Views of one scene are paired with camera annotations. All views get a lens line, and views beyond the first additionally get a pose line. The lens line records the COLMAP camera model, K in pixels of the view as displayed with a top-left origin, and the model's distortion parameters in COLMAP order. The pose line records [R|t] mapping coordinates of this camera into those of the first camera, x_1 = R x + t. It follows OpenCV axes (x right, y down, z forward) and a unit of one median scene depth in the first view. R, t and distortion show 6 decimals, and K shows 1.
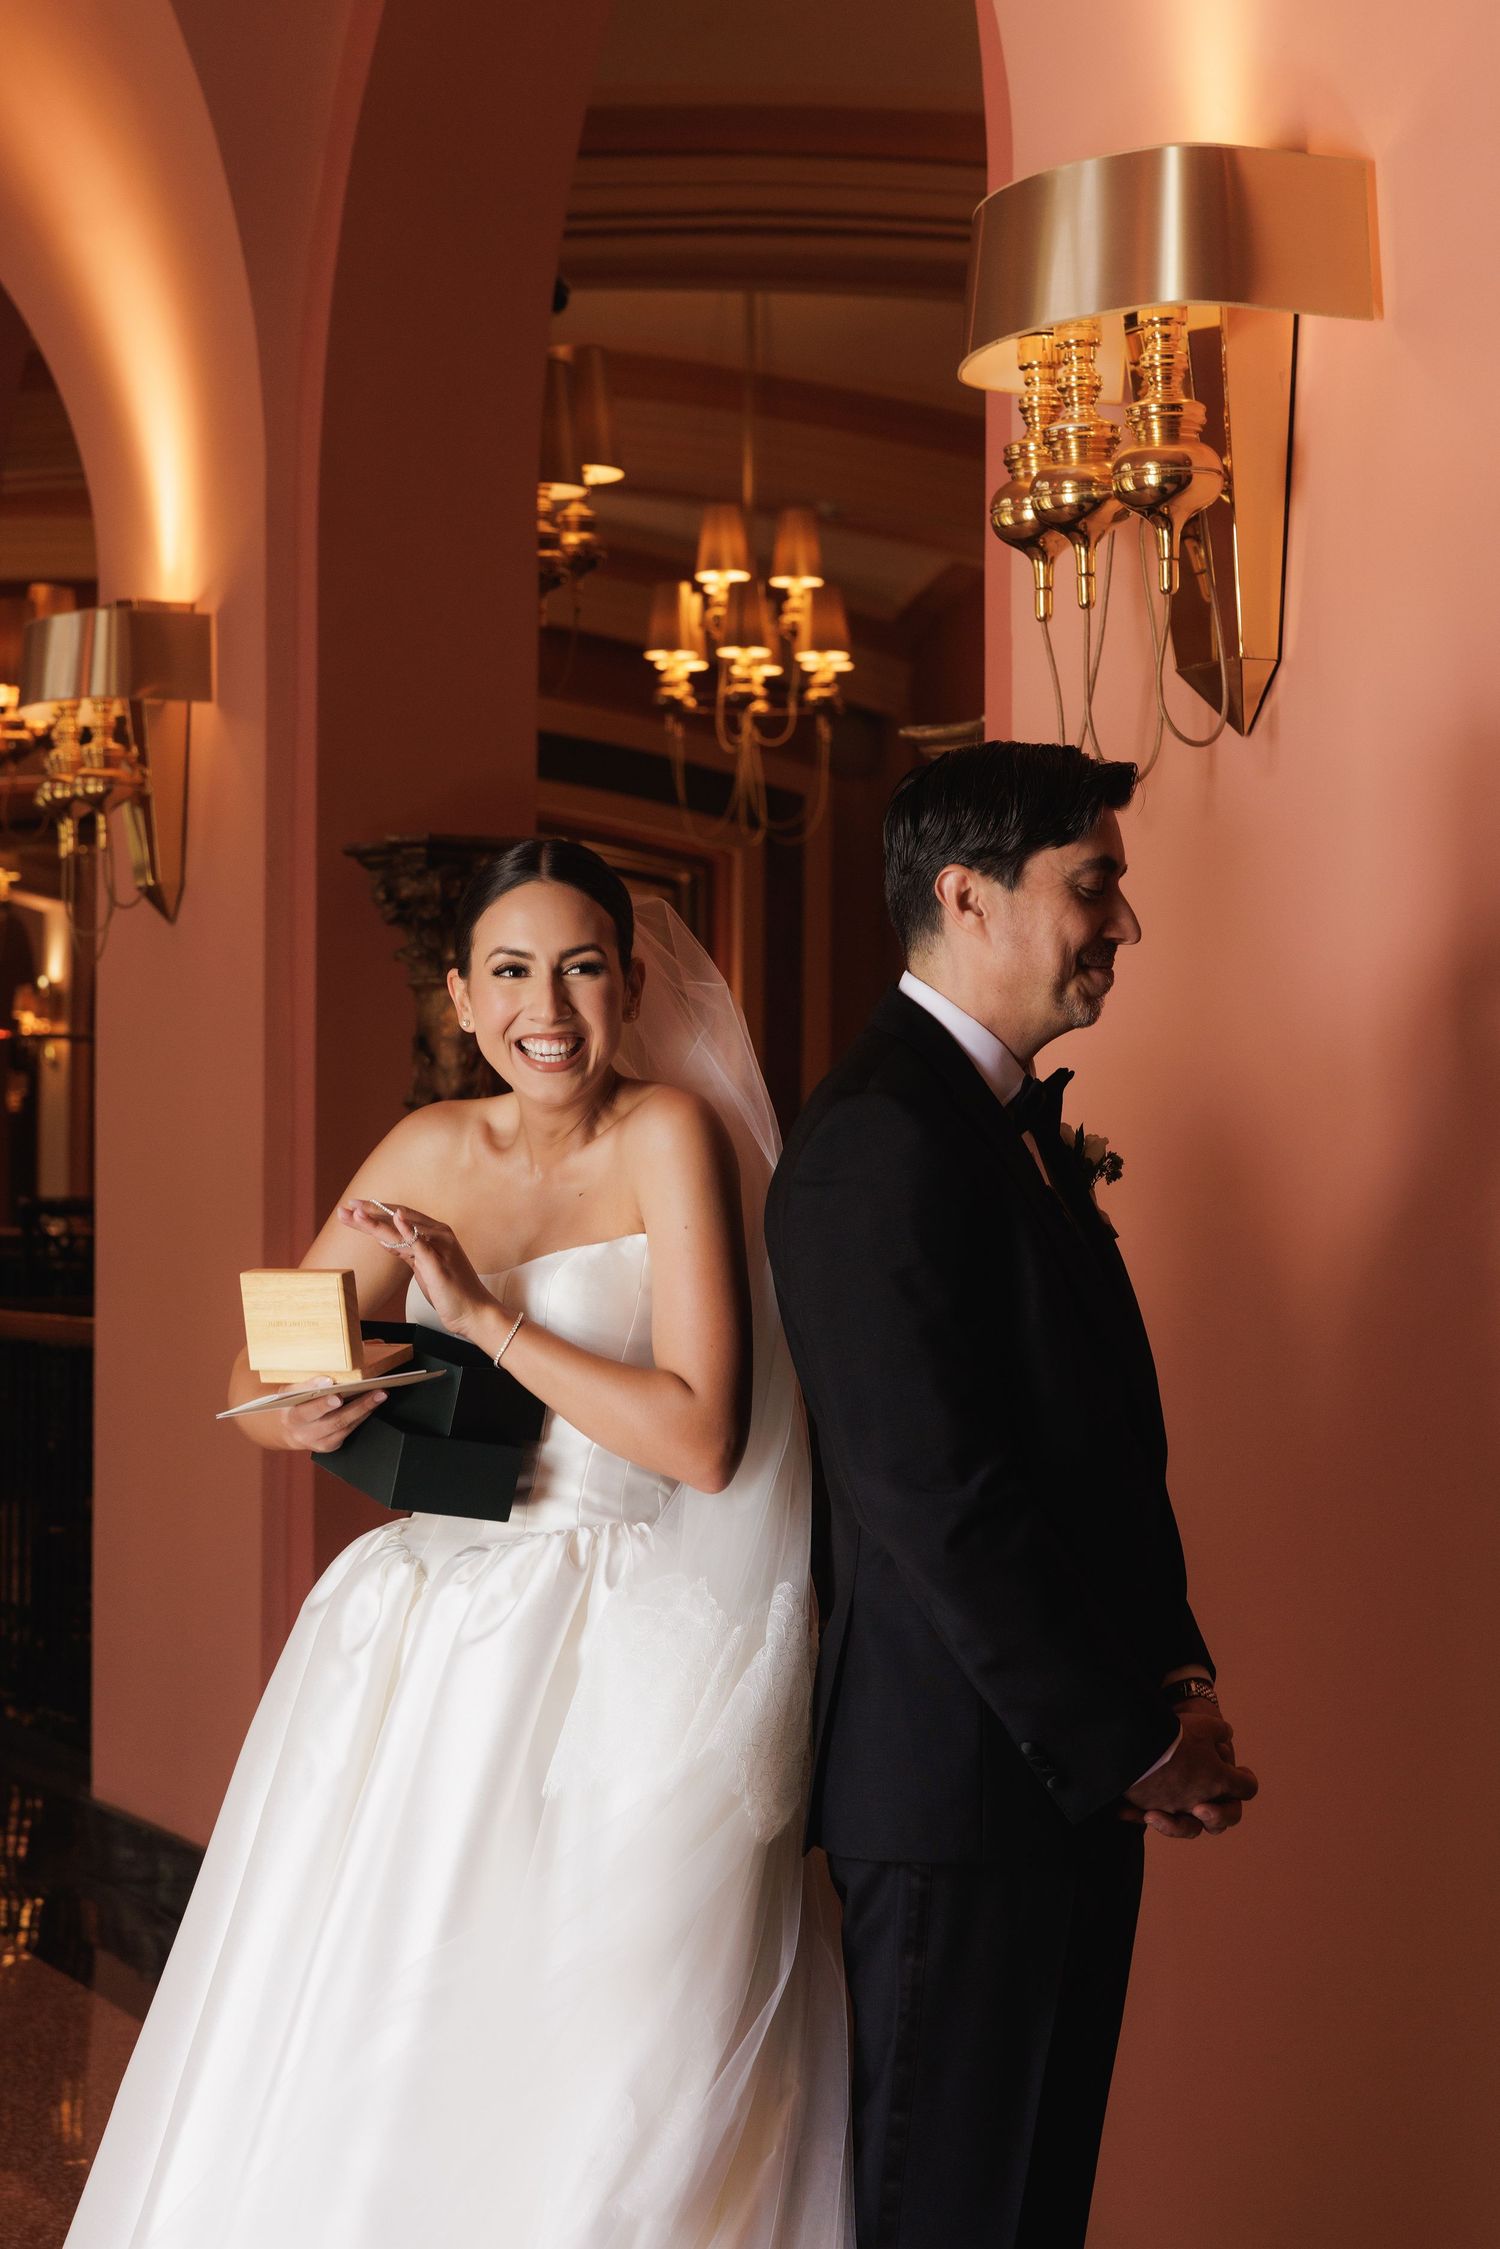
lens RADIAL K [[4408.7, 0, 747.0], [0, 4408.7, 1082.5], [0, 0, 1]] dist [0.002466, -0.158931]
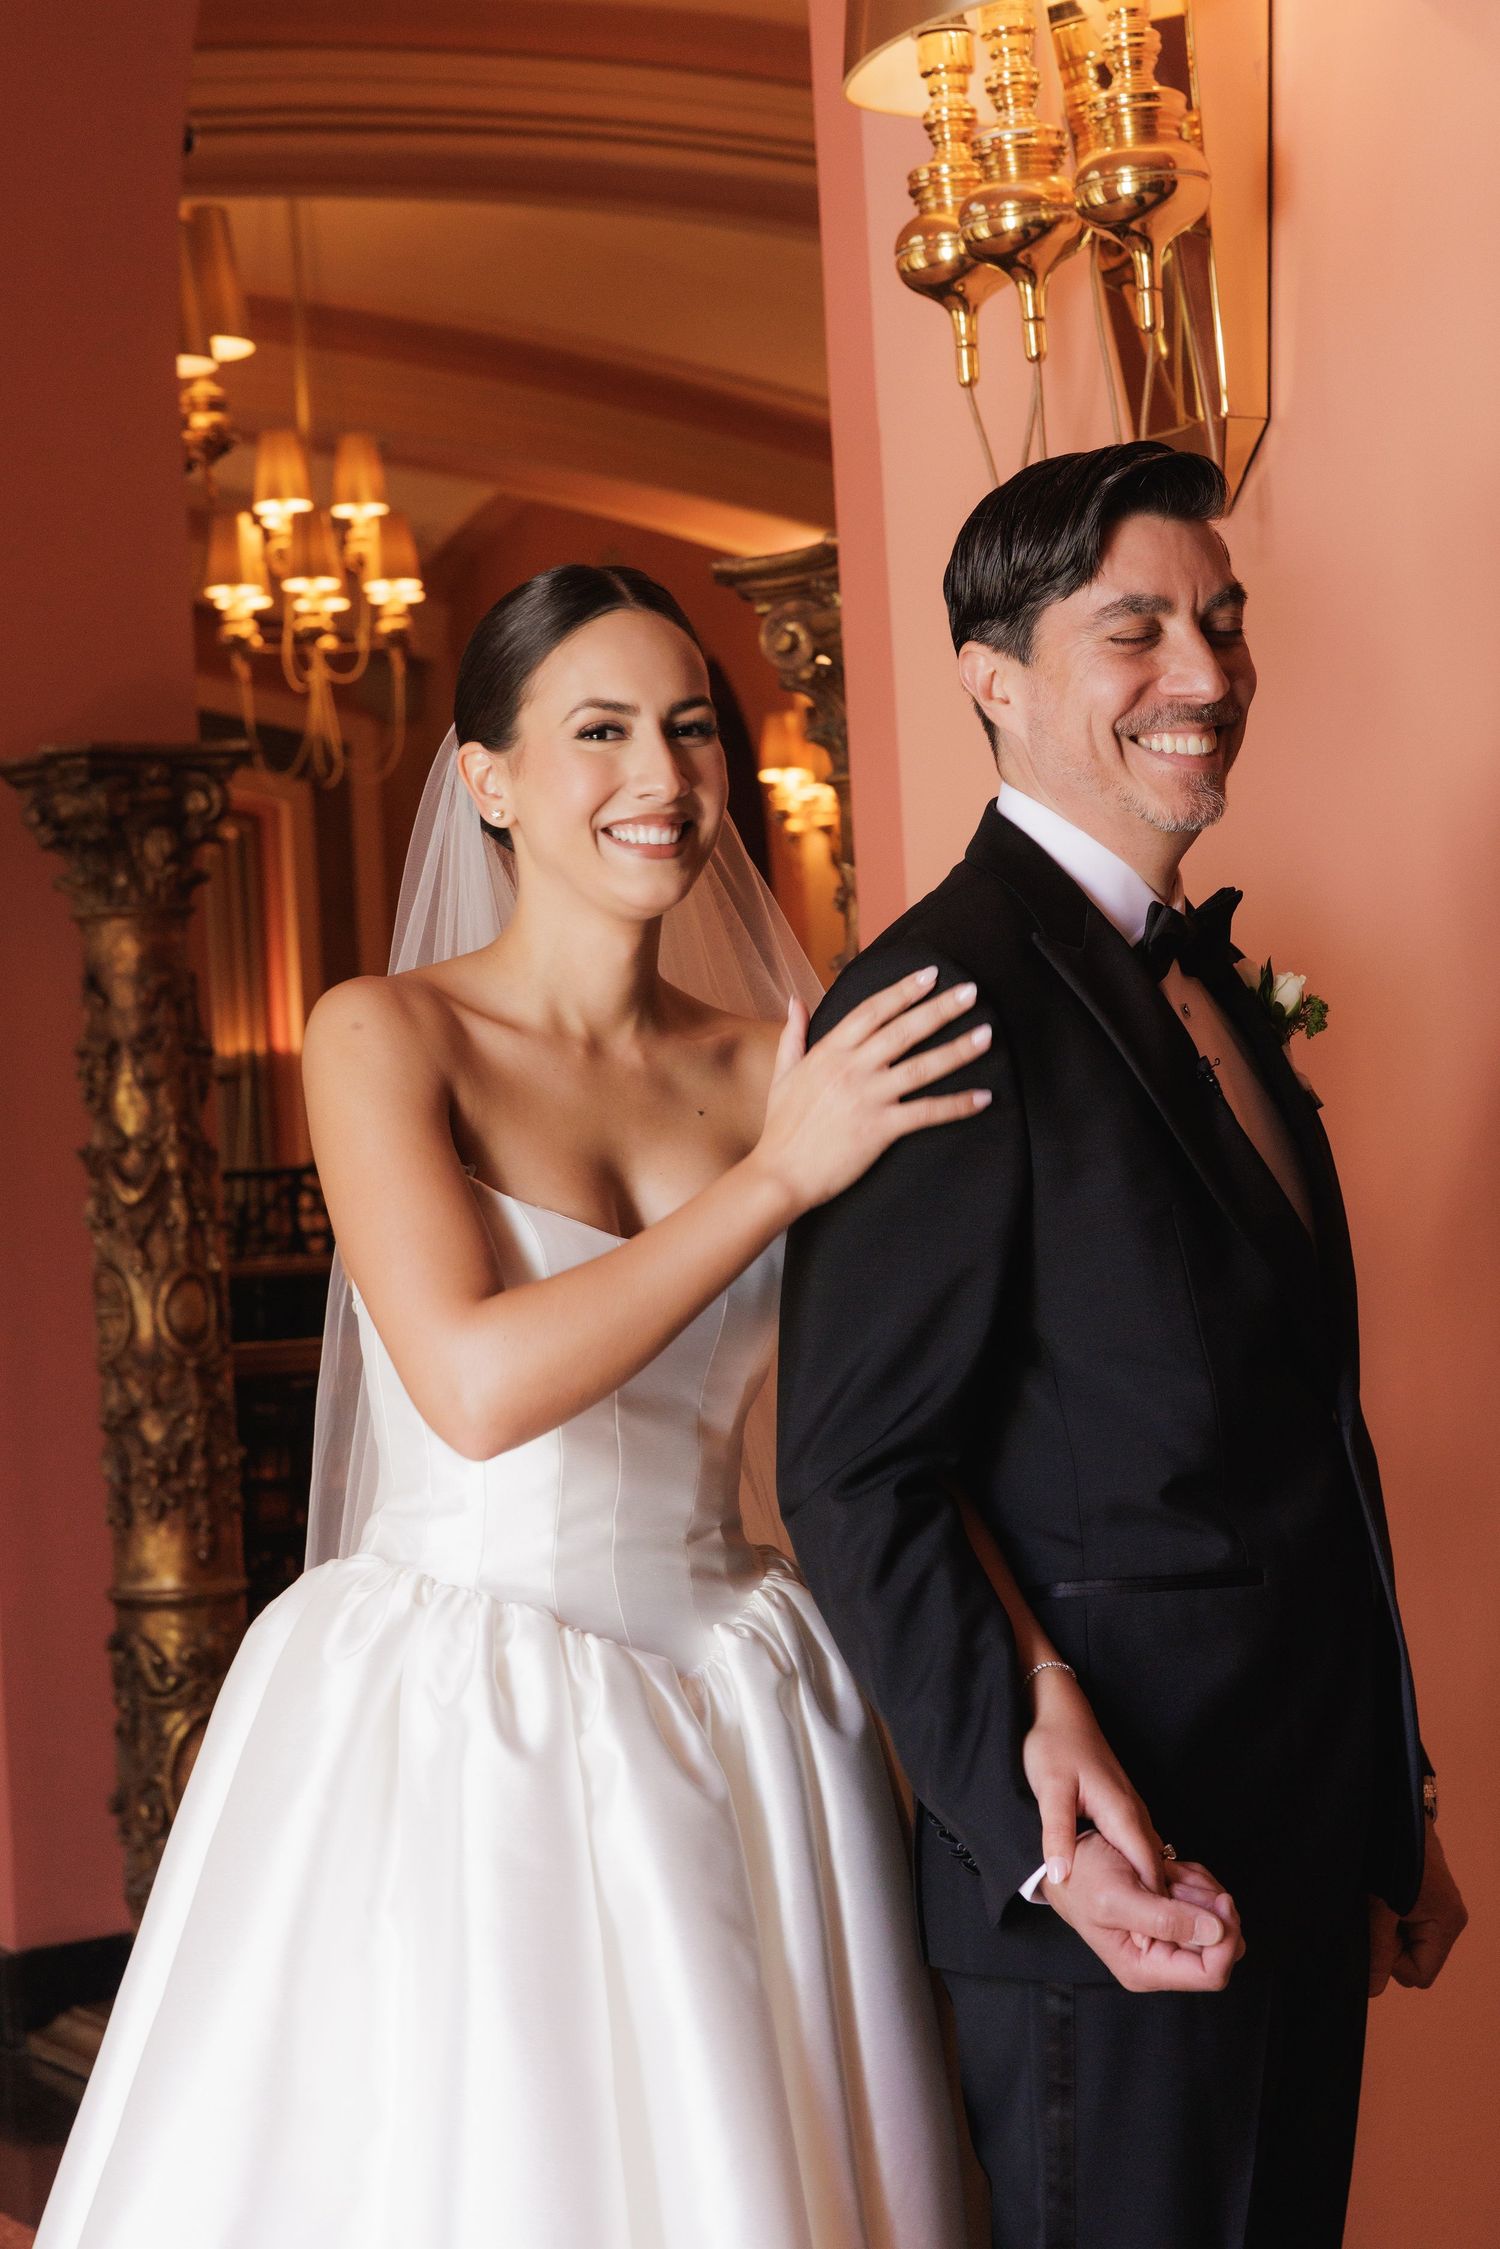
lens RADIAL K [[4151.2, 0, 750.0], [0, 4151.2, 1124.5], [0, 0, 1]] dist [-0.002546, -0.003354]
pose [[0.989706, -0.057032, 0.131263, -0.081048], [0.054666, 0.998272, 0.021565, 0.012910], [-0.132266, -0.014168, 0.991113, 0.243715]]
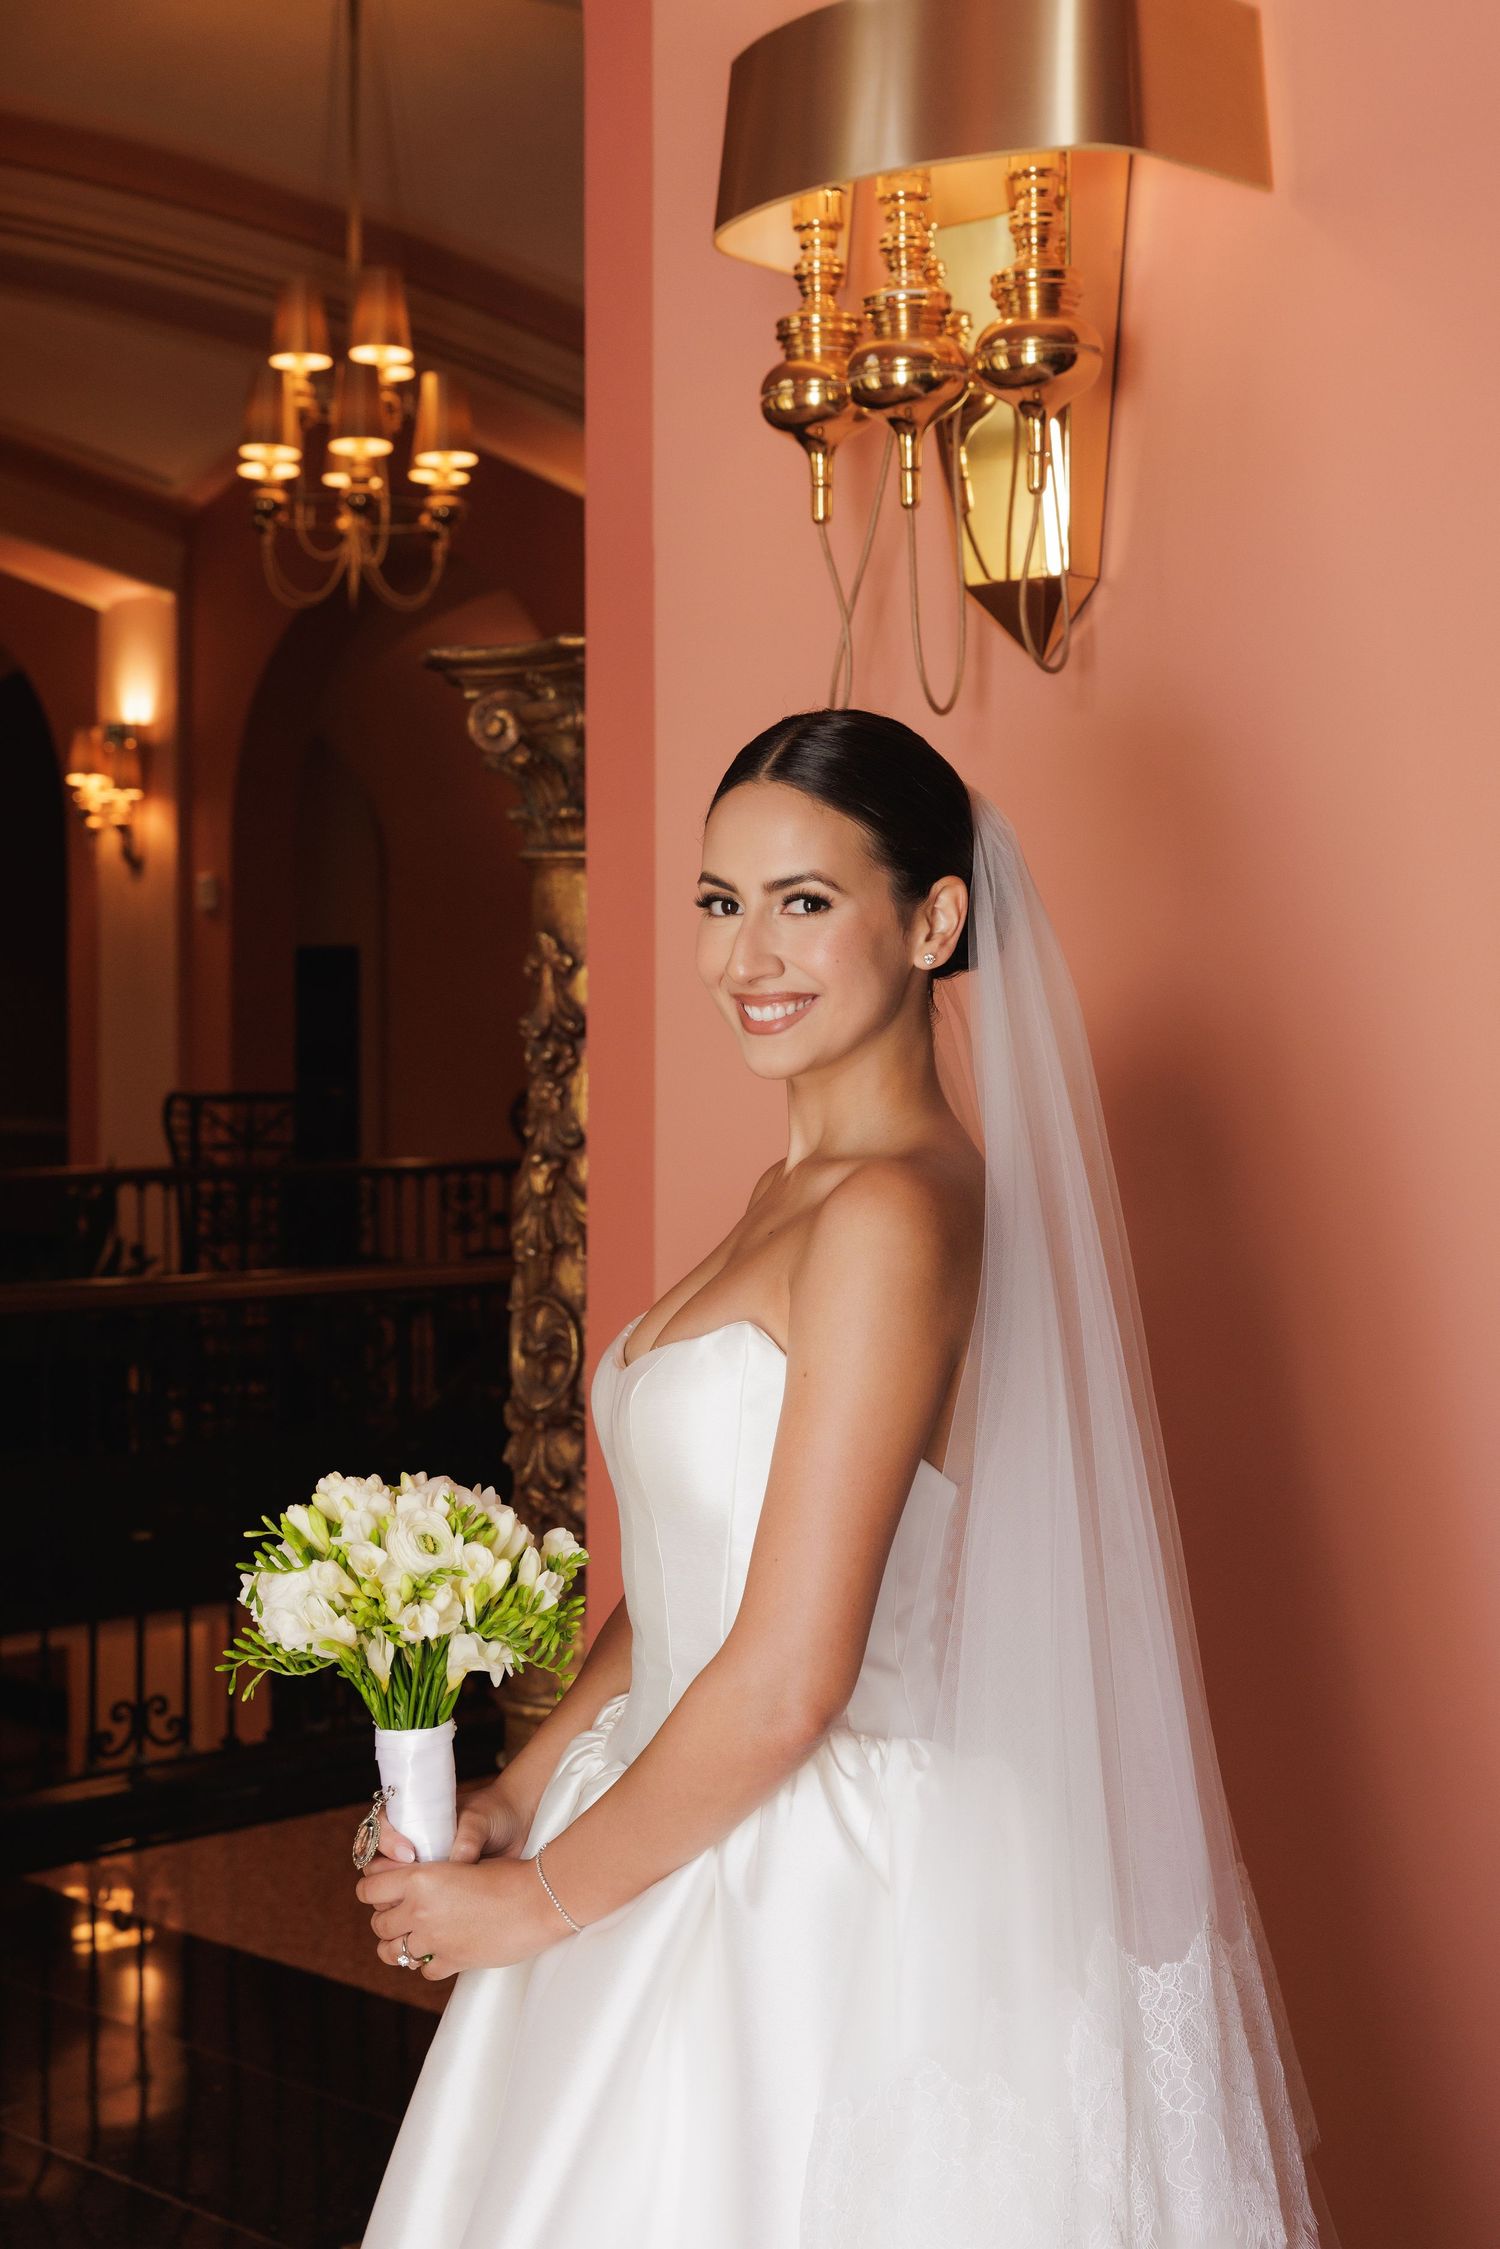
lens RADIAL K [[3270.0, 0, 609.0], [0, 3270.0, 1130.8], [0, 0, 1]] dist [0.012990, -0.009559]
pose [[0.936551, -0.017230, 0.350107, -0.202056], [-0.001543, 0.998579, 0.053271, -0.018573], [-0.350527, -0.050431, 0.935194, 0.400845]]
